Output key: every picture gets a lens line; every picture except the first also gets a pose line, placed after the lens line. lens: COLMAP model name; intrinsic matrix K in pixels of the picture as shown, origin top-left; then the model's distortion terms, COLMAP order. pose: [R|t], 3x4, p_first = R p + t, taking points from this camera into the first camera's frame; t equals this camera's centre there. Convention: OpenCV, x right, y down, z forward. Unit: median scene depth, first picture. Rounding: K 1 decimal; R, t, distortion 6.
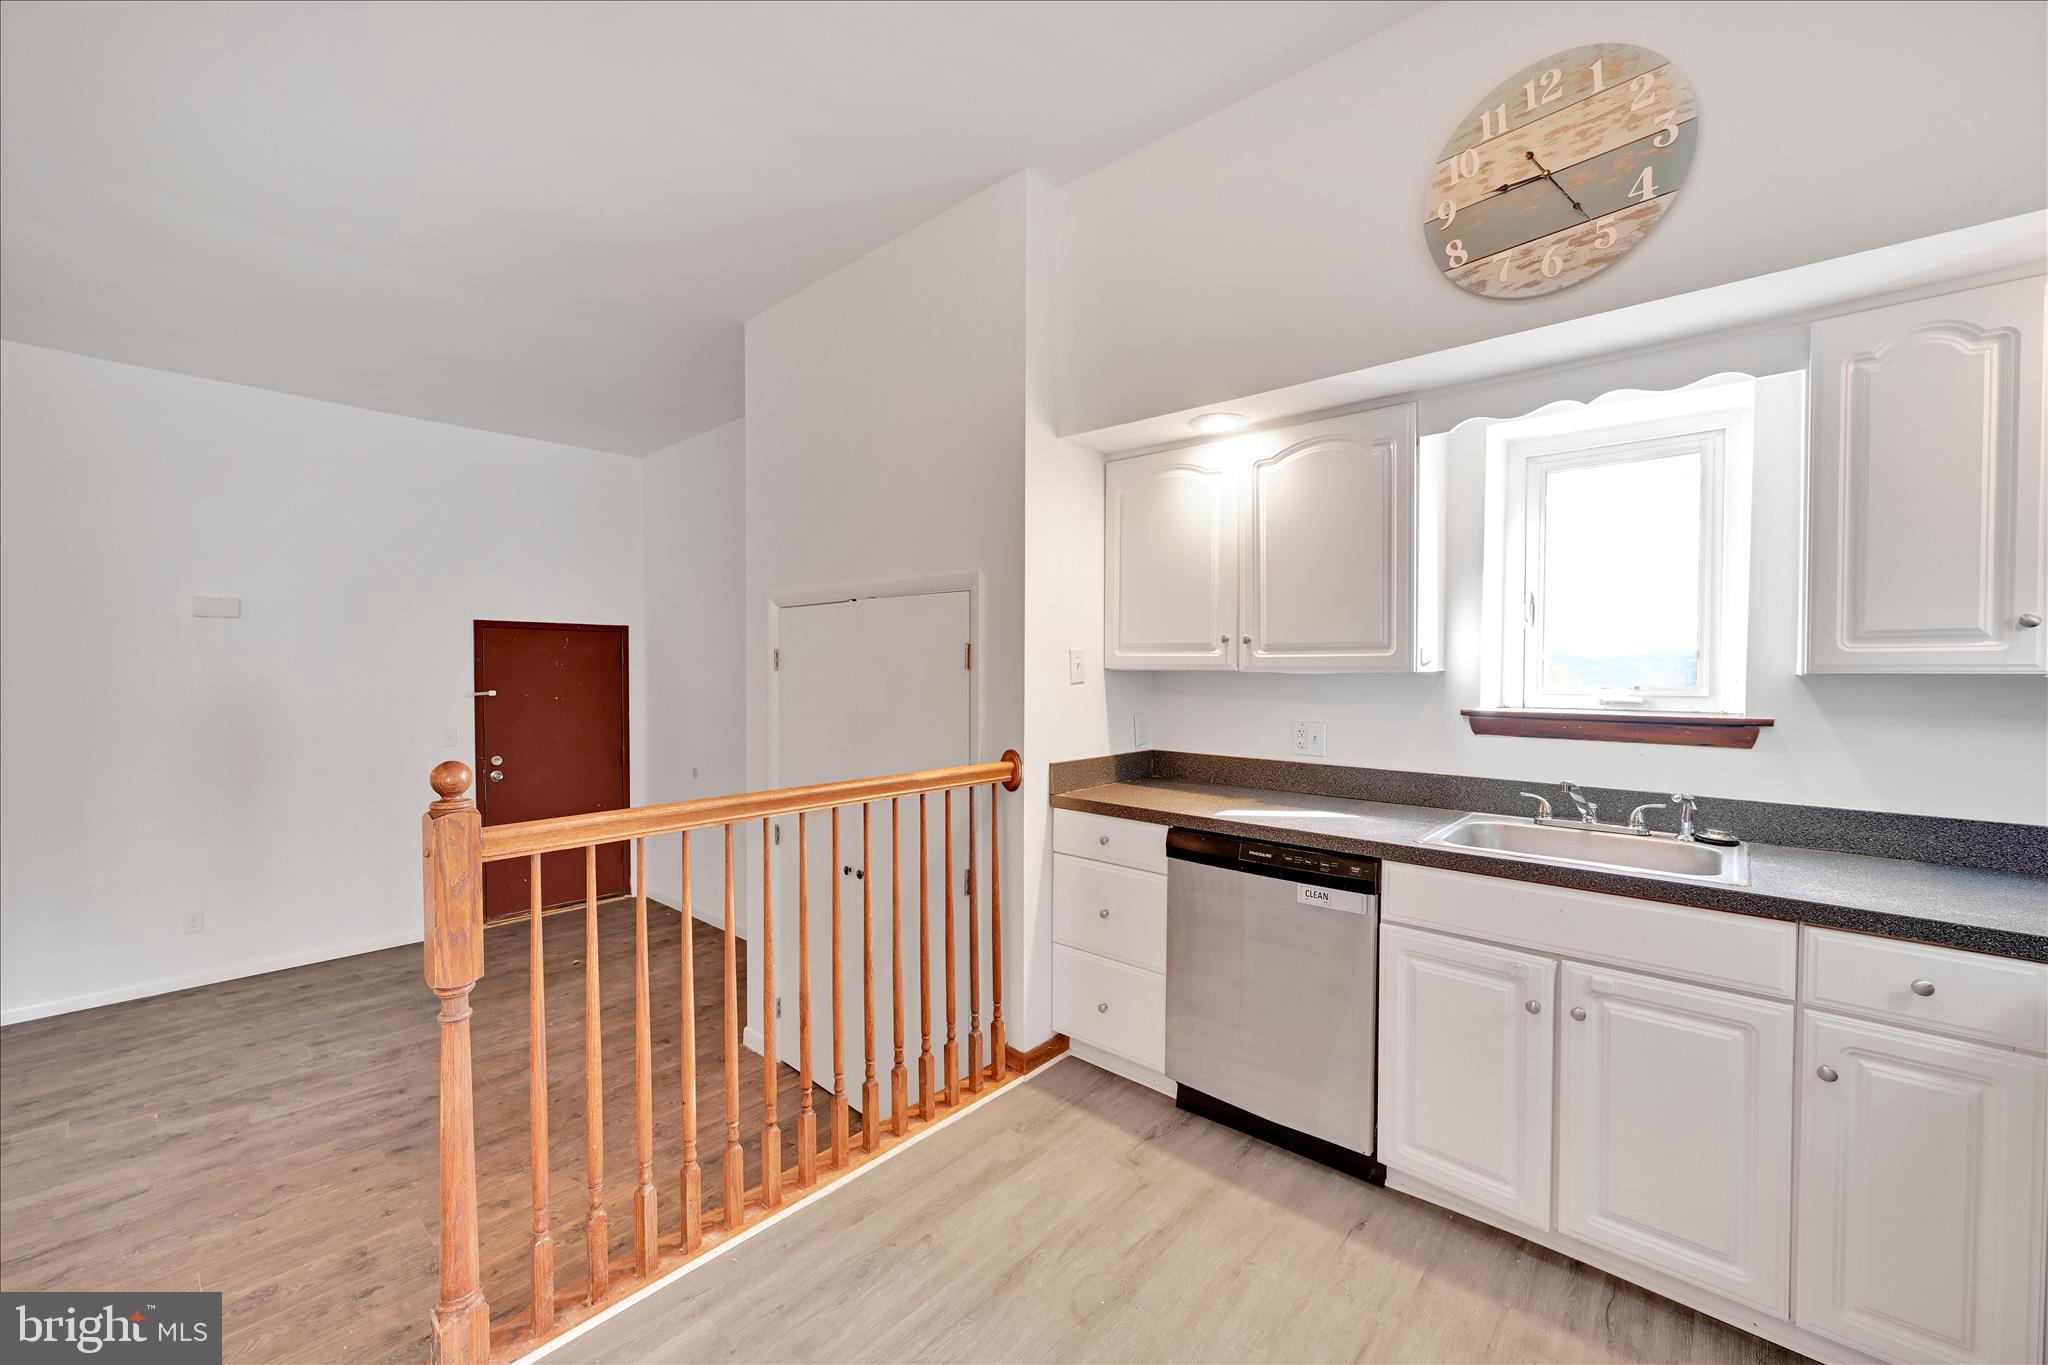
lens RADIAL K [[801.5, 0, 1025.5], [0, 801.5, 684.3], [0, 0, 1]] dist [-0.001642, -0.000305]
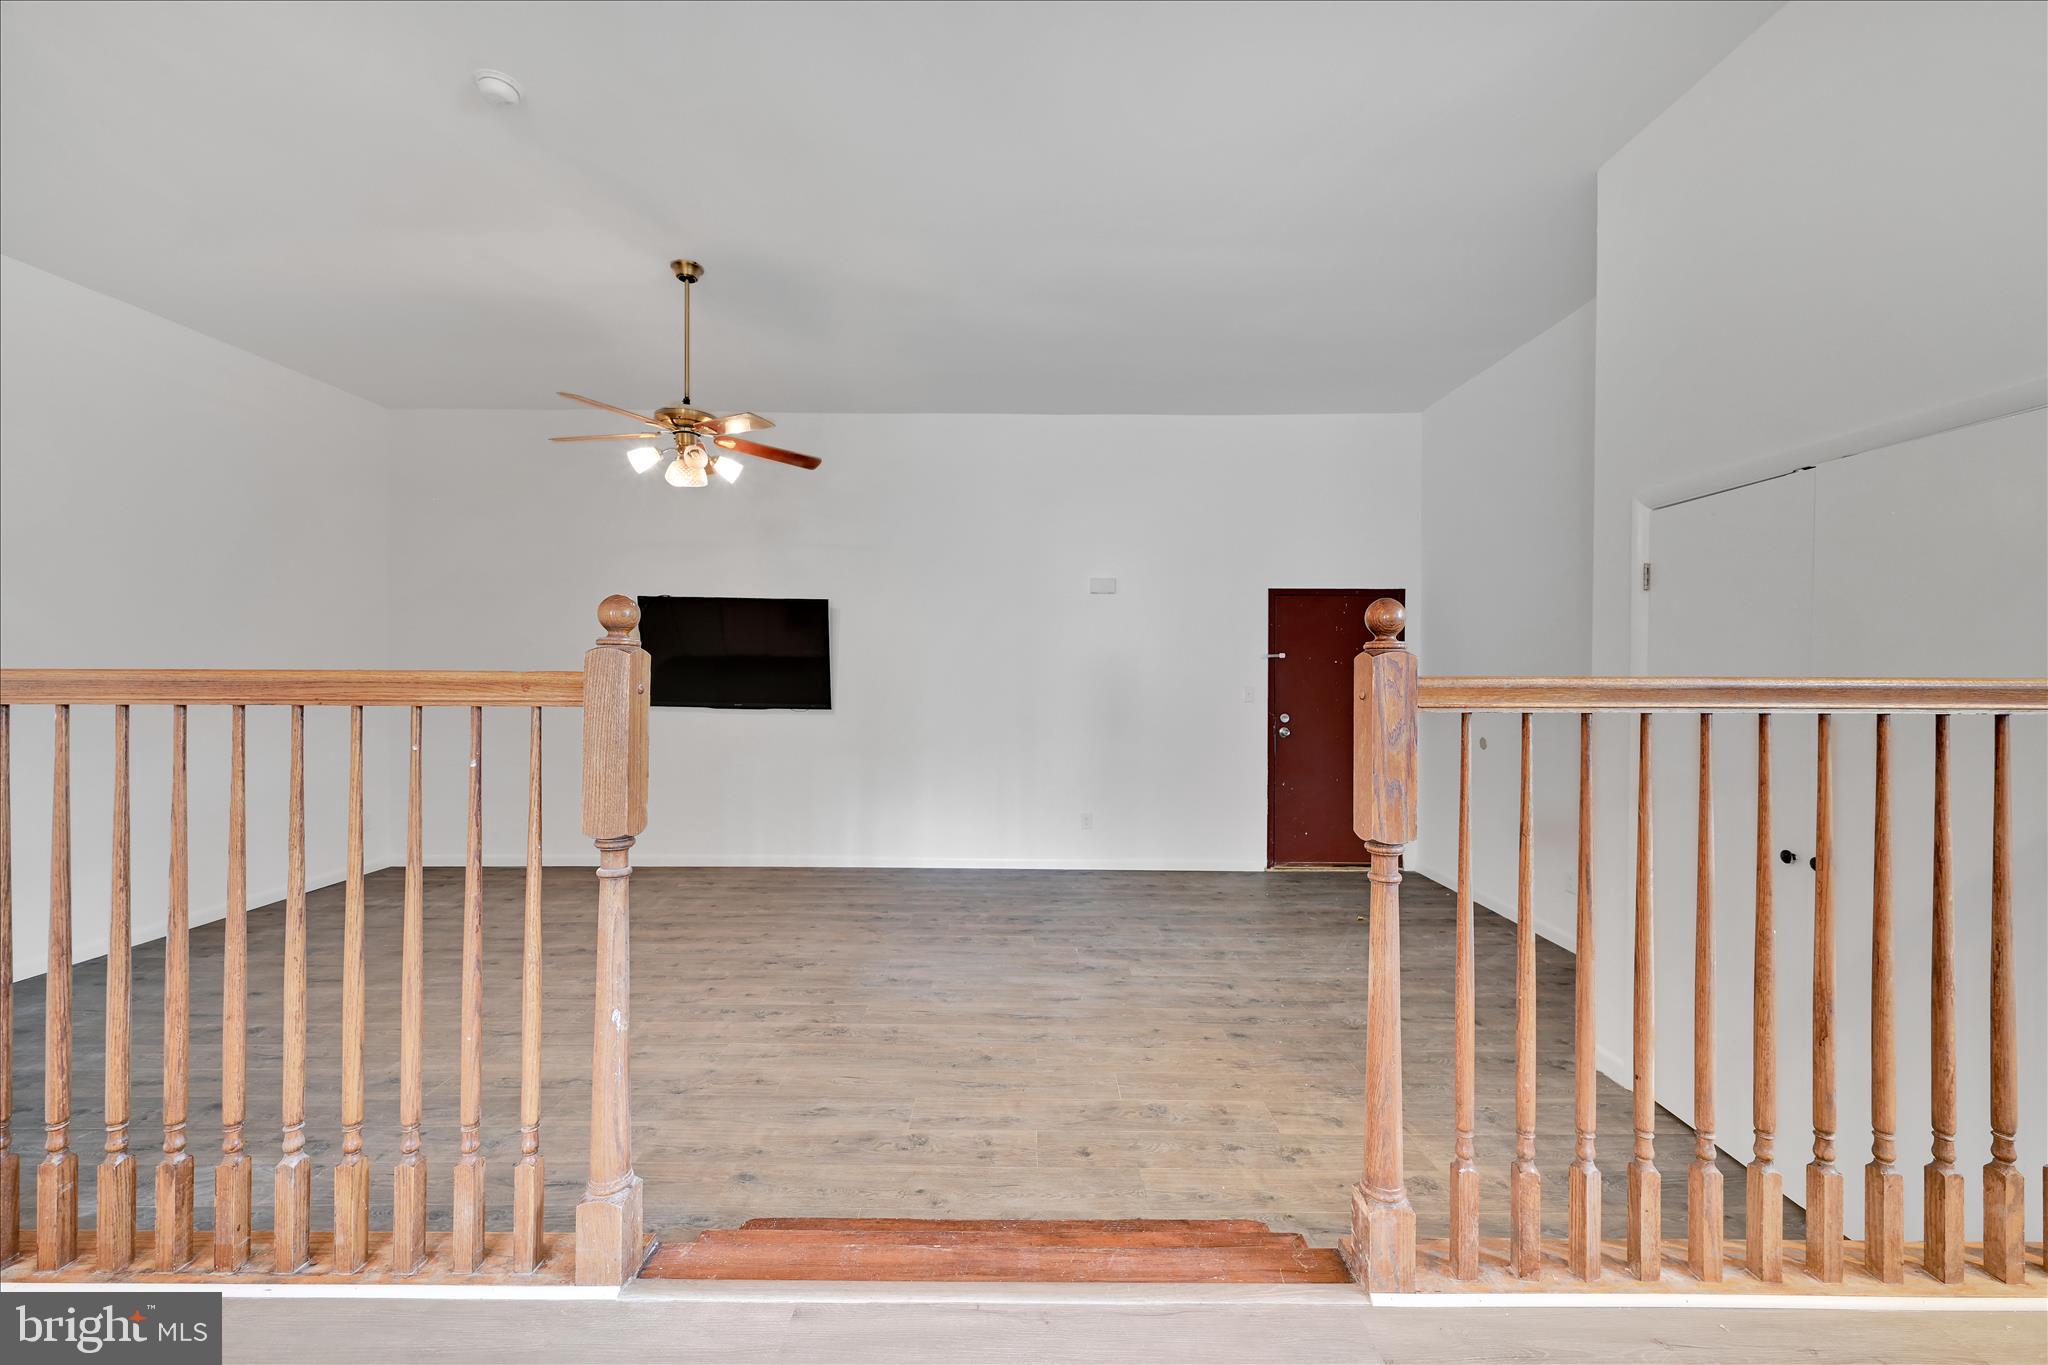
lens RADIAL K [[801.5, 0, 1025.5], [0, 801.5, 684.3], [0, 0, 1]] dist [-0.001642, -0.000305]
pose [[0.661650, 0.013530, -0.749691, -0.199016], [-0.018878, 0.999821, 0.001384, 0.131937], [0.749575, 0.013237, 0.661787, 0.056227]]
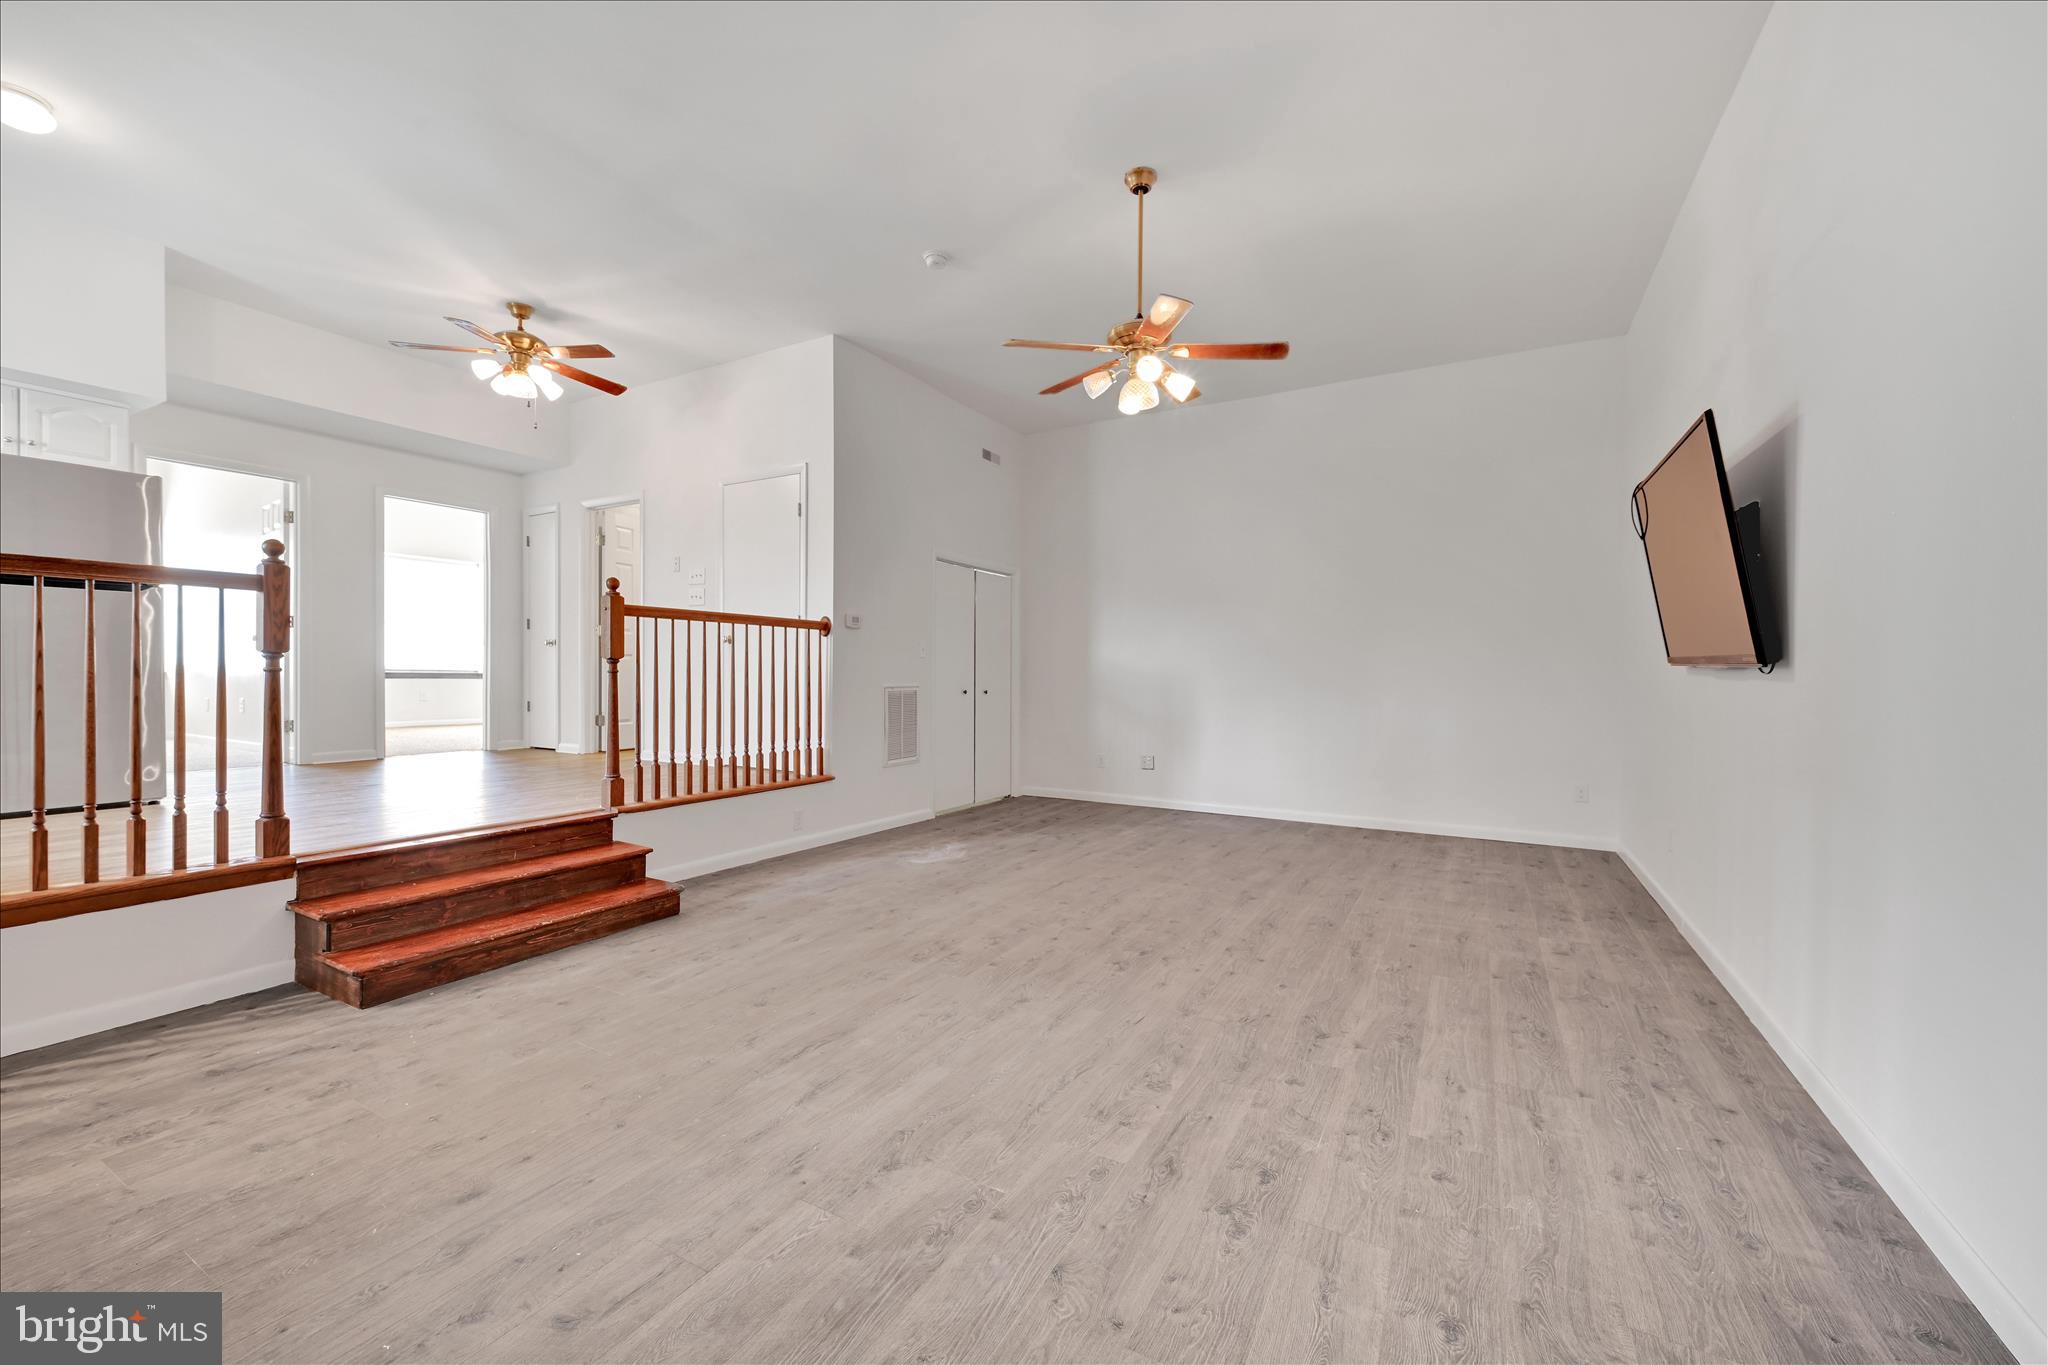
lens RADIAL K [[806.2, 0, 1026.7], [0, 806.2, 682.9], [0, 0, 1]] dist [-0.000345, -0.000209]
pose [[-0.978516, -0.007327, -0.206041, -1.365972], [-0.014698, 0.999305, 0.034269, 0.227918], [0.205647, 0.036561, -0.977943, 2.135749]]
